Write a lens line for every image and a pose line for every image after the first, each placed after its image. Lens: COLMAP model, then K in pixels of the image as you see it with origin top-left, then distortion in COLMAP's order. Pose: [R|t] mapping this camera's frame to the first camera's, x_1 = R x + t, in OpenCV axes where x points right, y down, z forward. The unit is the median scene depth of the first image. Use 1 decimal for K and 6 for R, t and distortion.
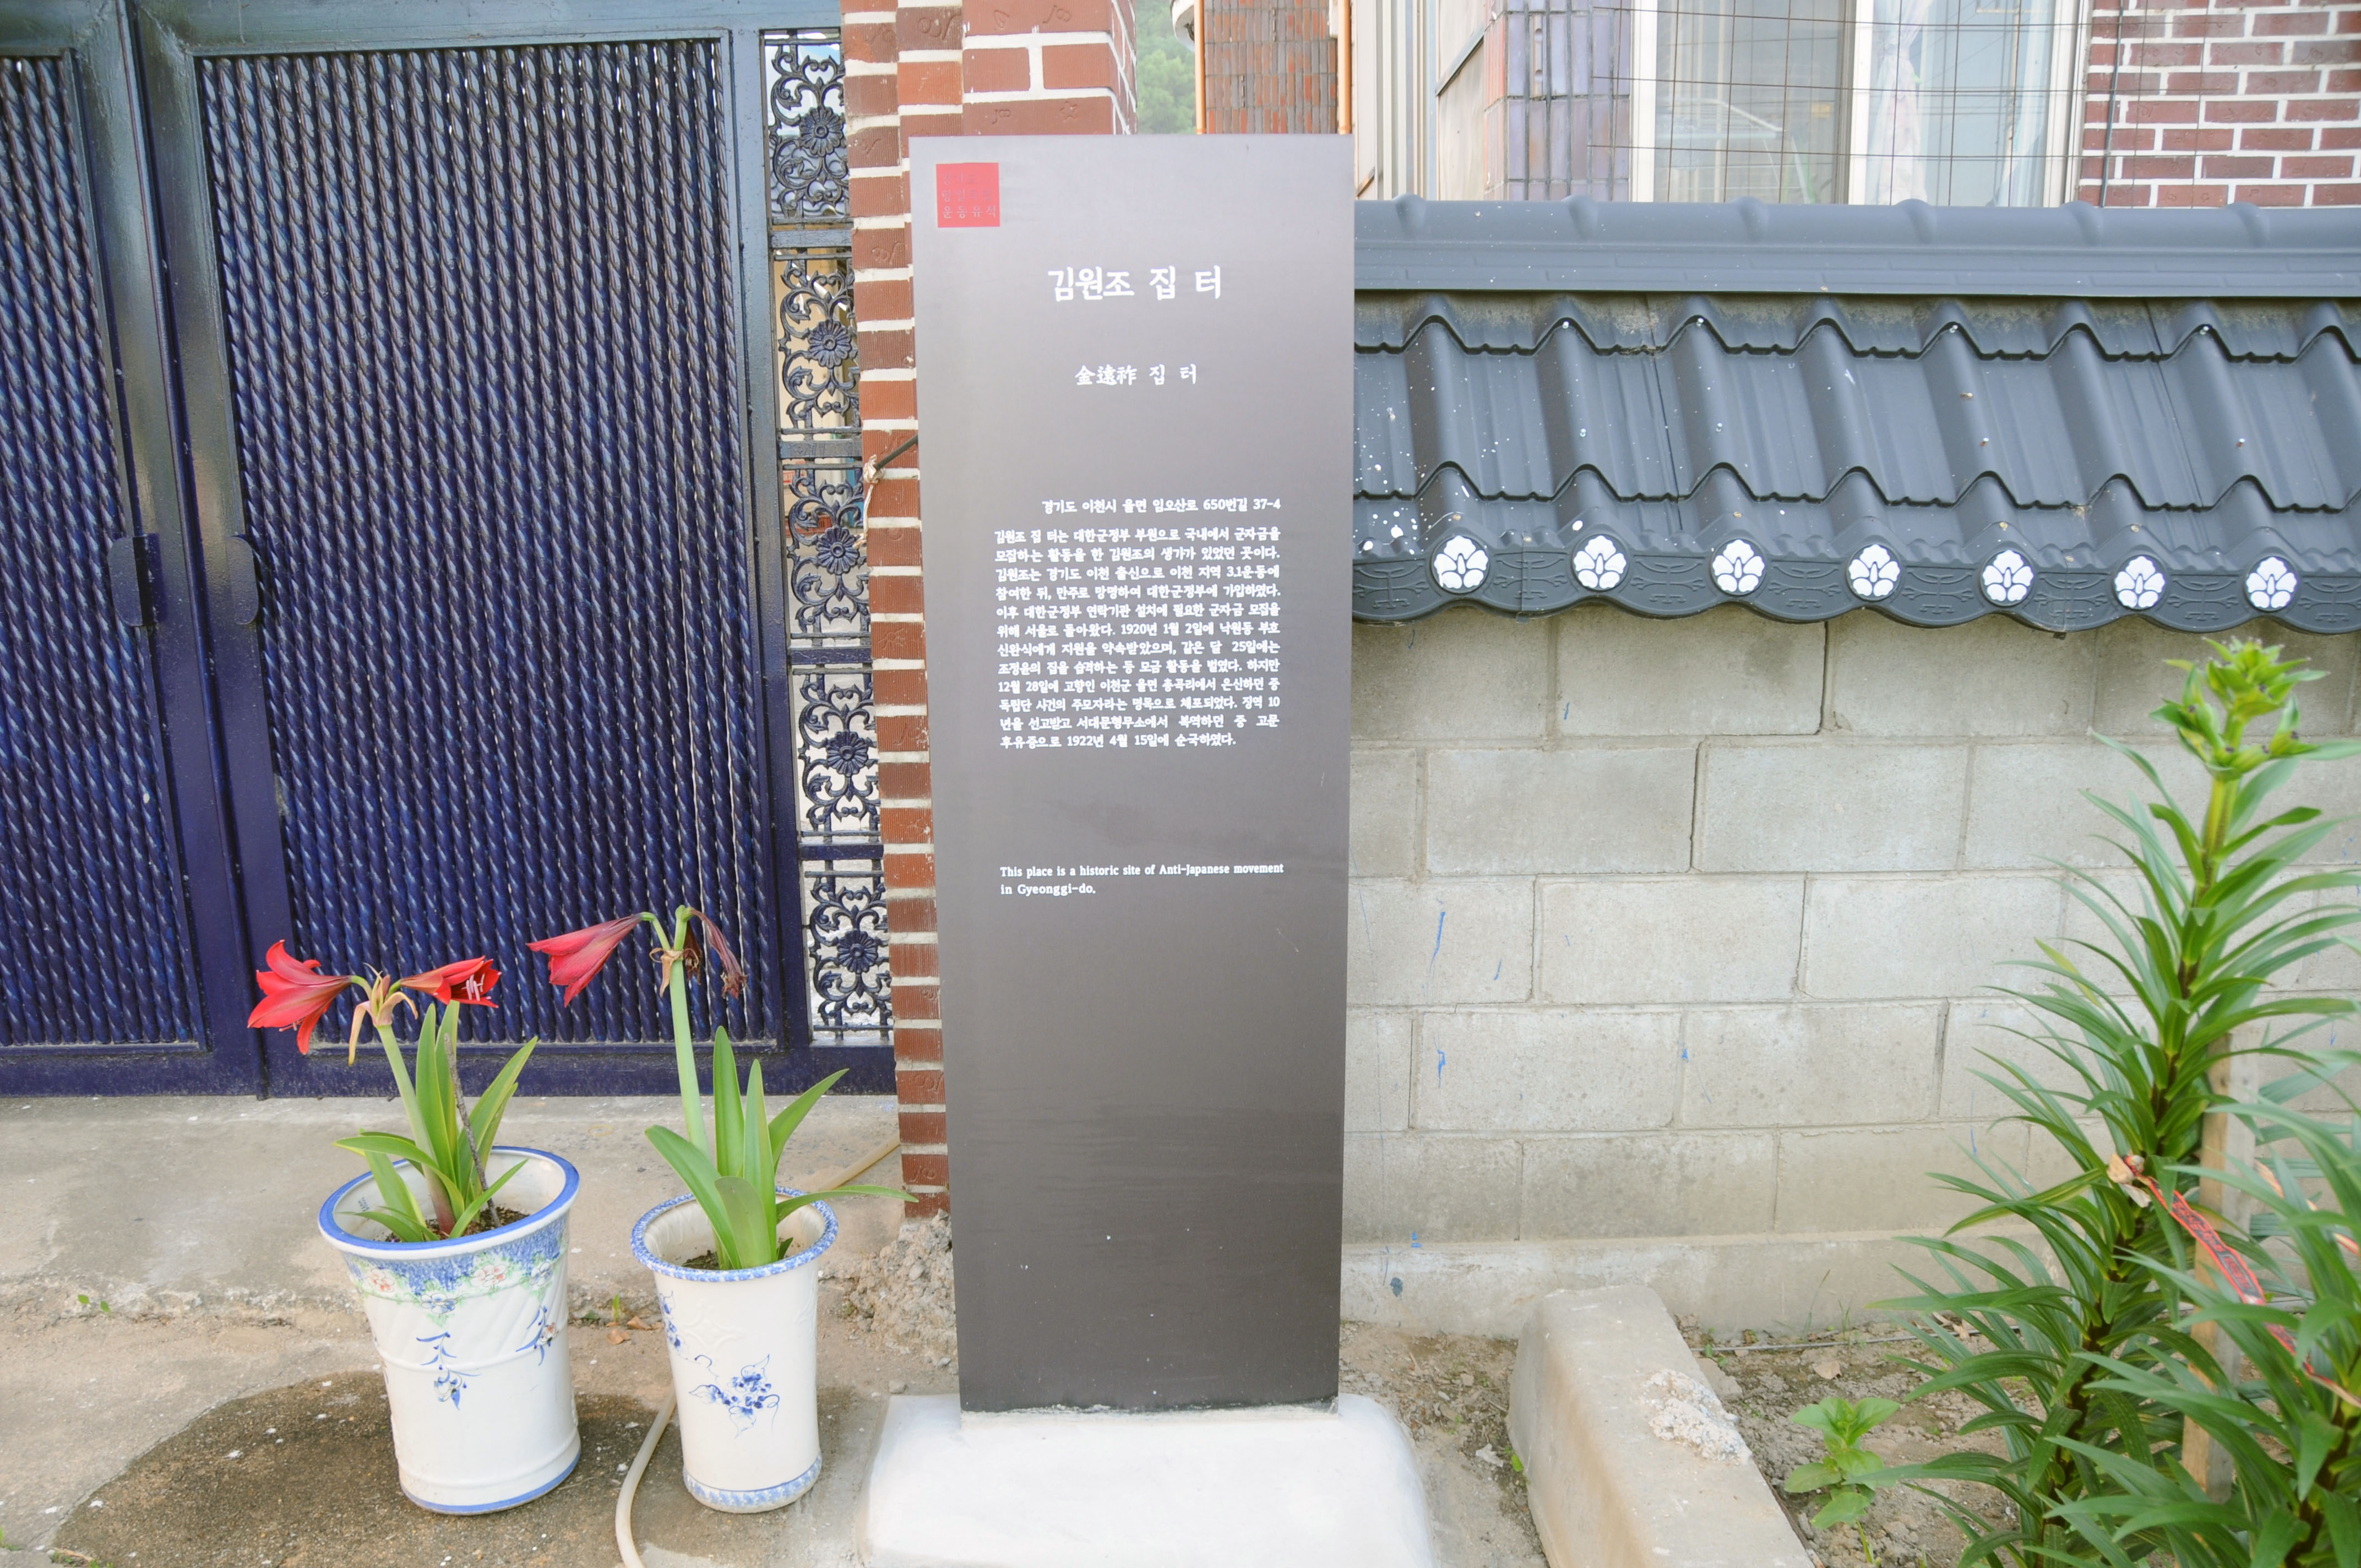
lens RADIAL K [[1826.0, 0, 1183.4], [0, 1826.0, 830.9], [0, 0, 1]] dist [-0.165115, 0.136451]
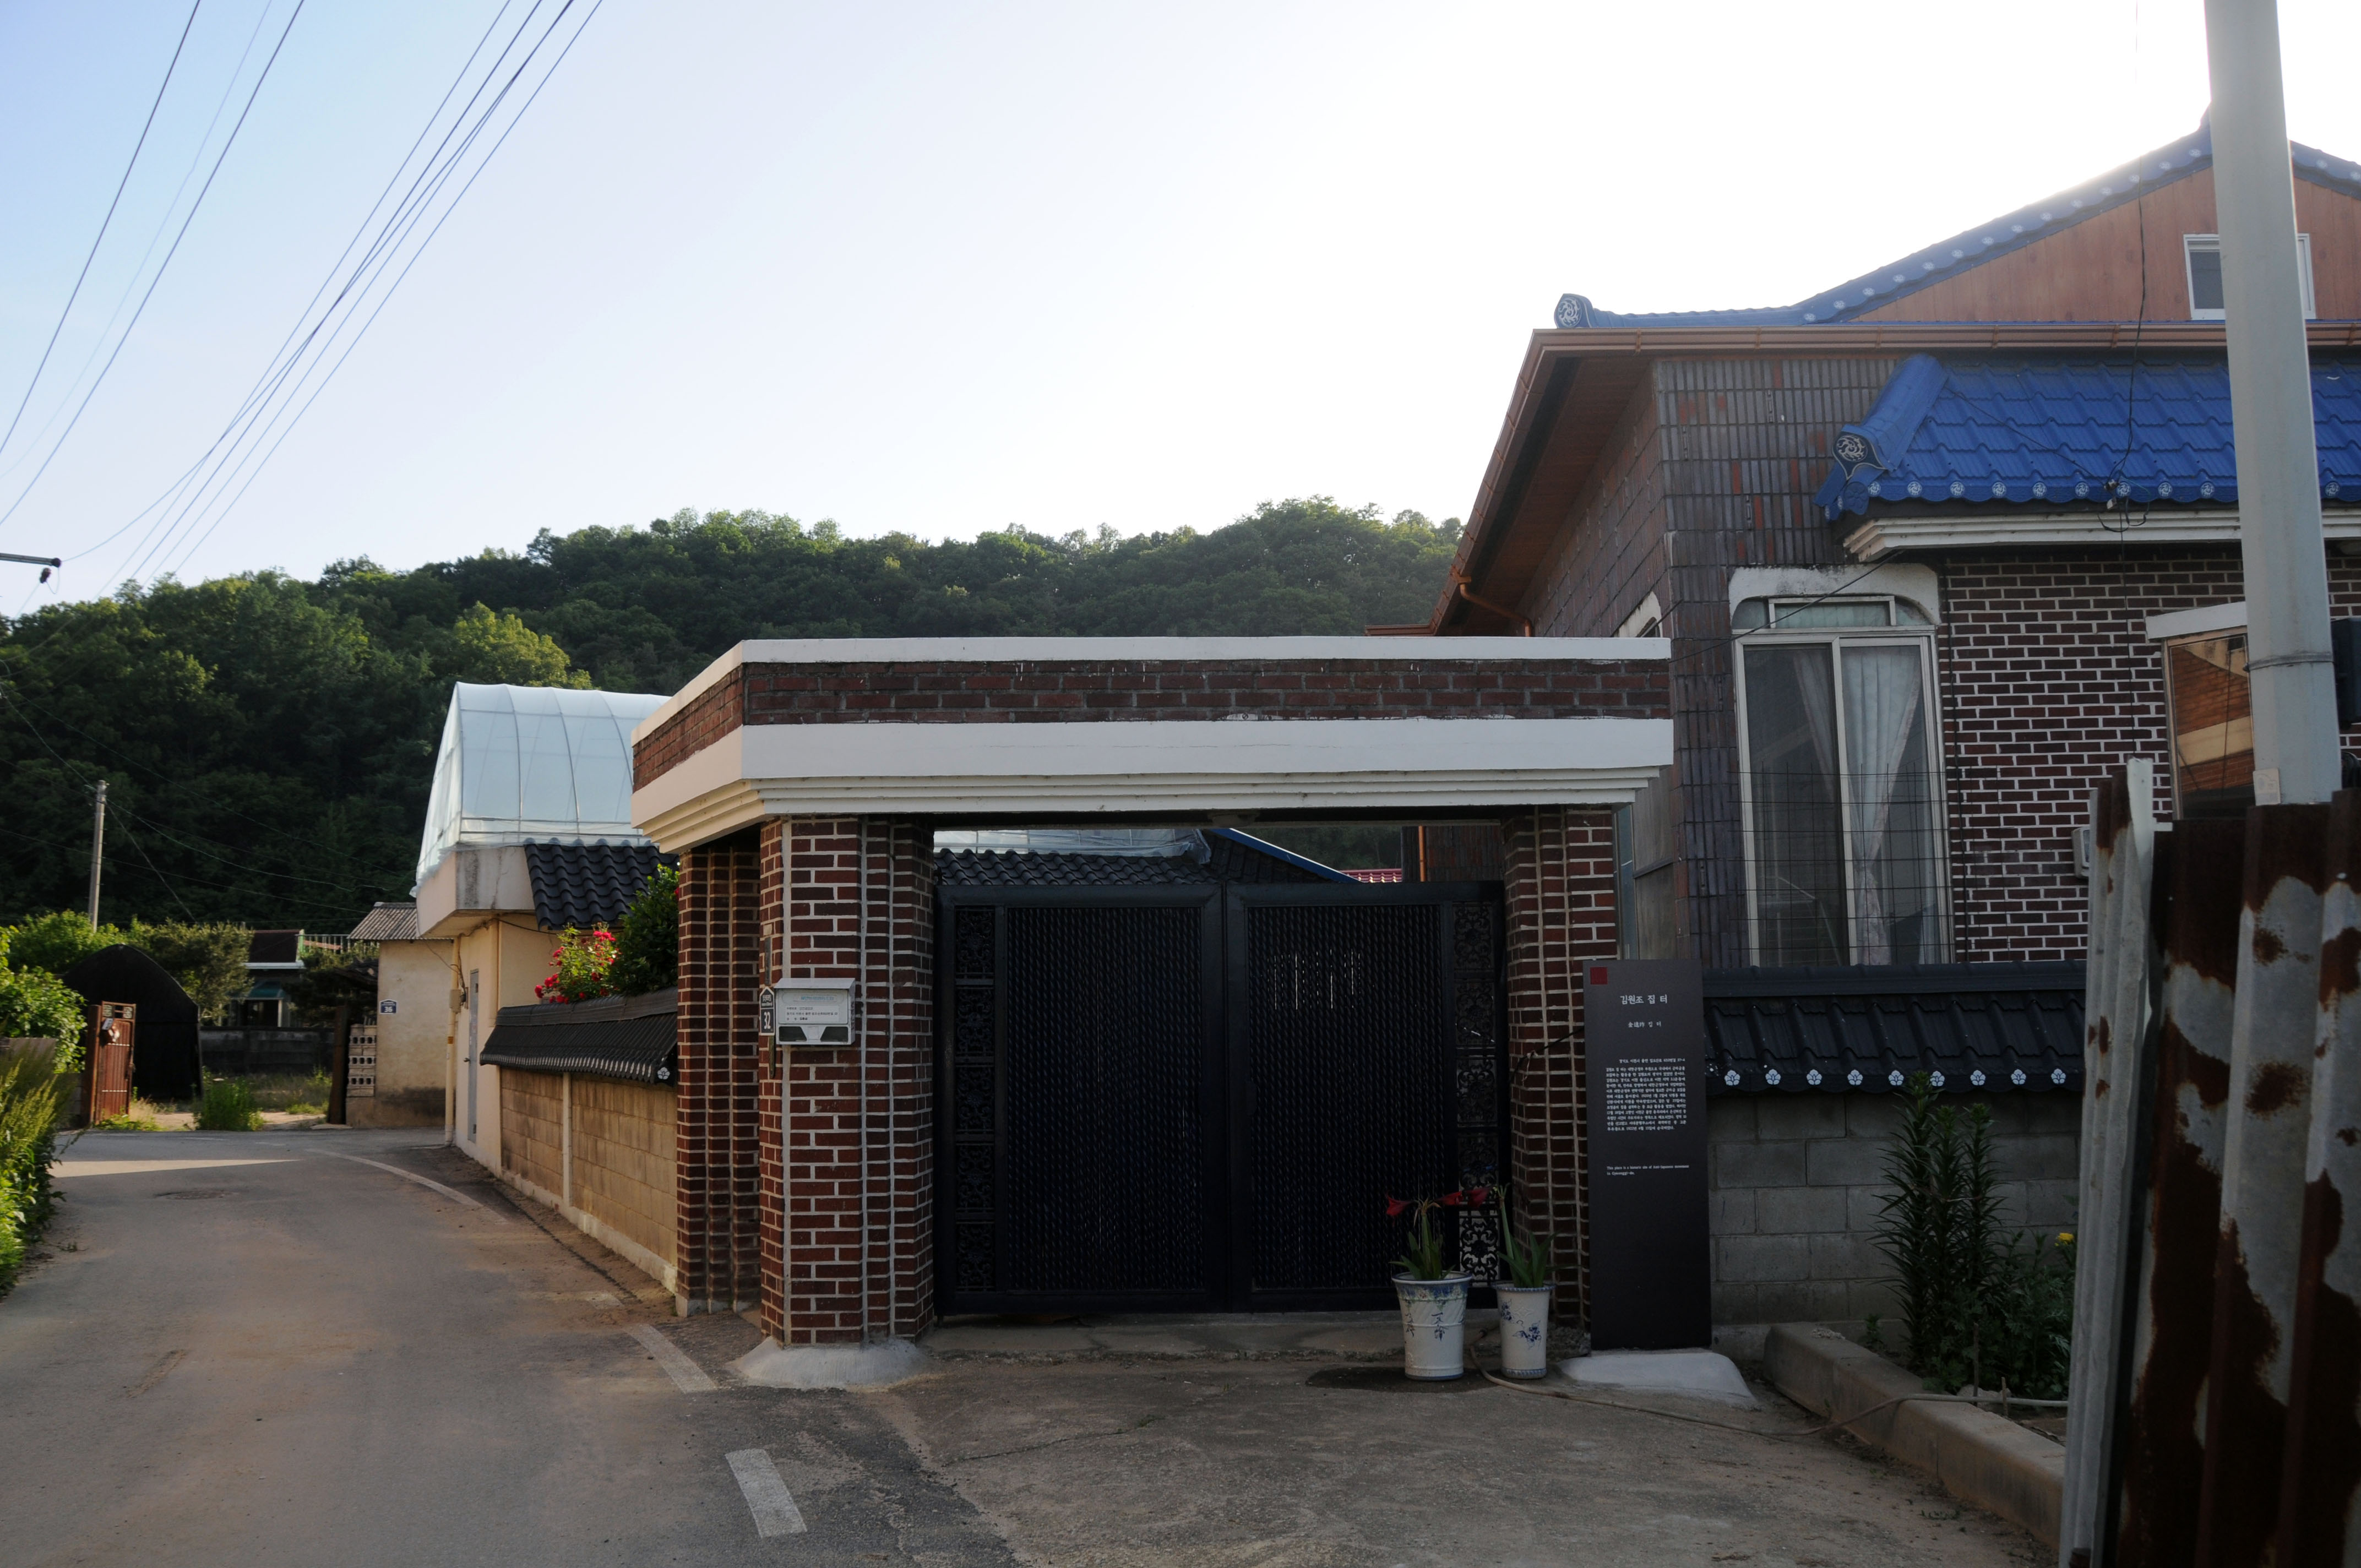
lens RADIAL K [[1826.0, 0, 1183.4], [0, 1826.0, 830.9], [0, 0, 1]] dist [-0.165115, 0.136451]
pose [[0.999474, -0.004415, -0.032120, -0.578193], [-0.006976, 0.938200, -0.346024, 0.445290], [0.031663, 0.346066, 0.937676, -1.774049]]
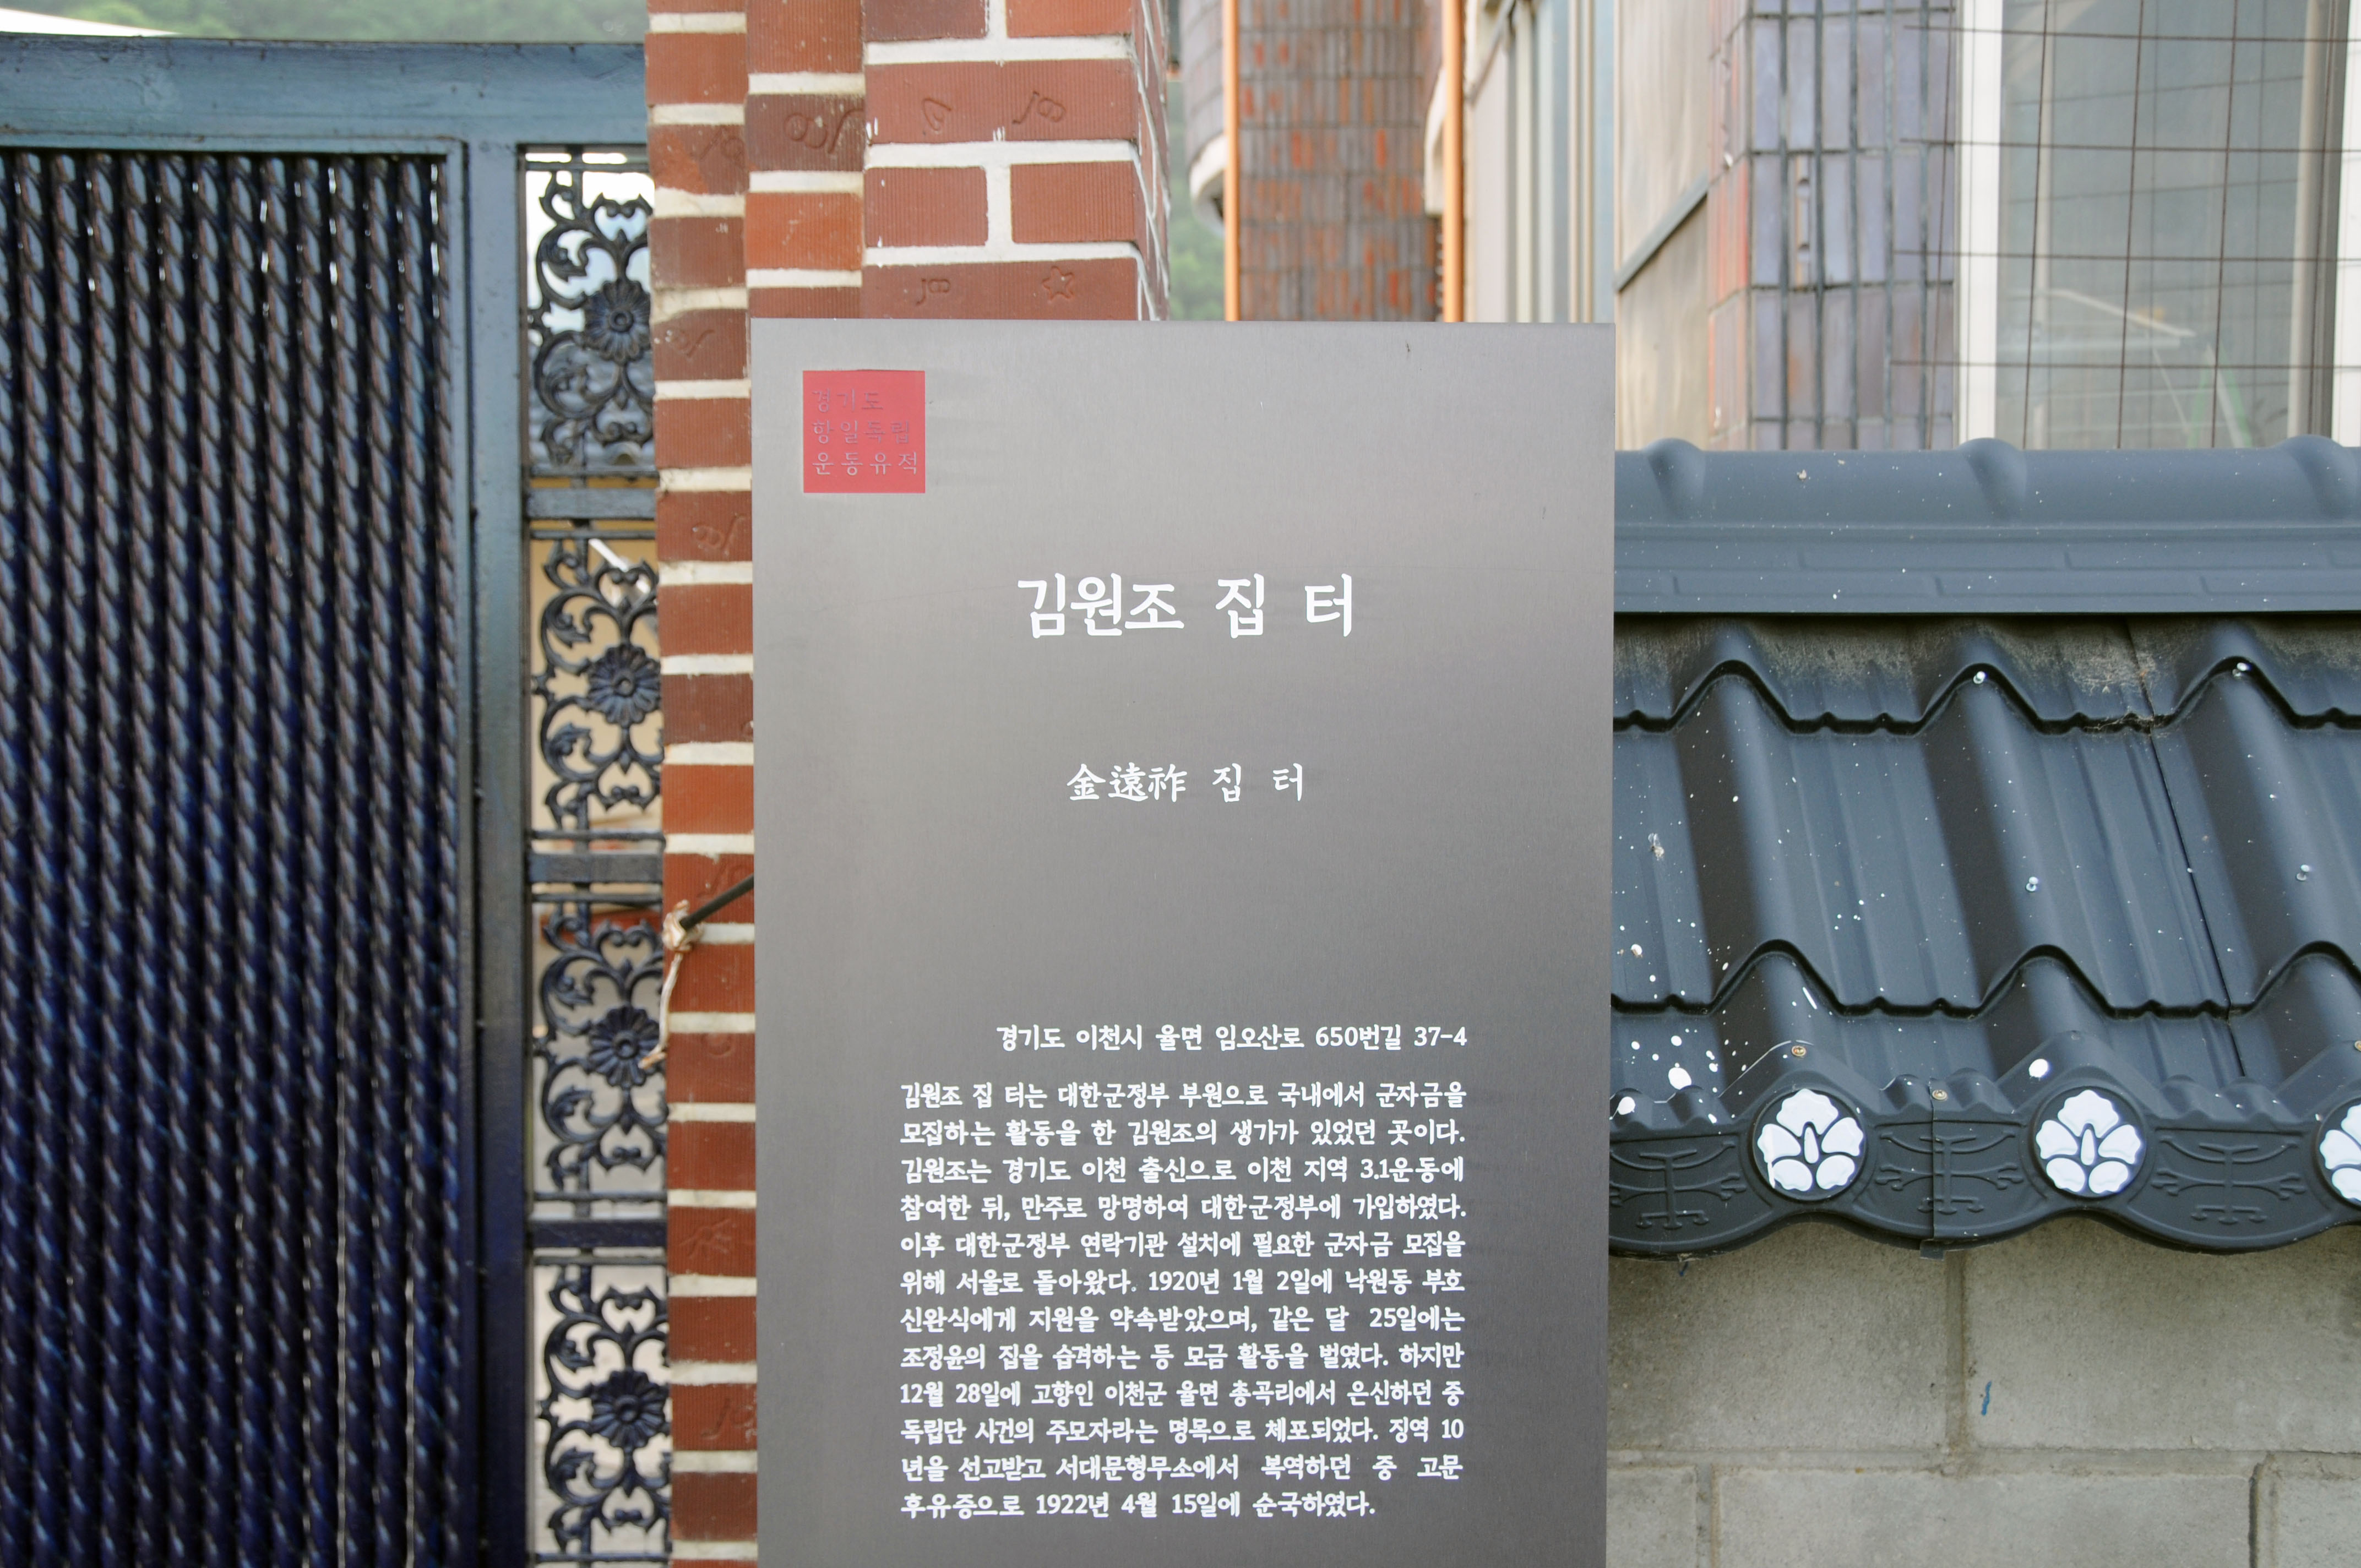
lens RADIAL K [[2698.1, 0, 1178.2], [0, 2698.1, 827.8], [0, 0, 1]] dist [-0.010806, 0.215796]
pose [[0.999931, 0.010427, -0.005389, -0.016796], [-0.011290, 0.979964, -0.198856, -0.061483], [0.003208, 0.198903, 0.980014, 0.178419]]
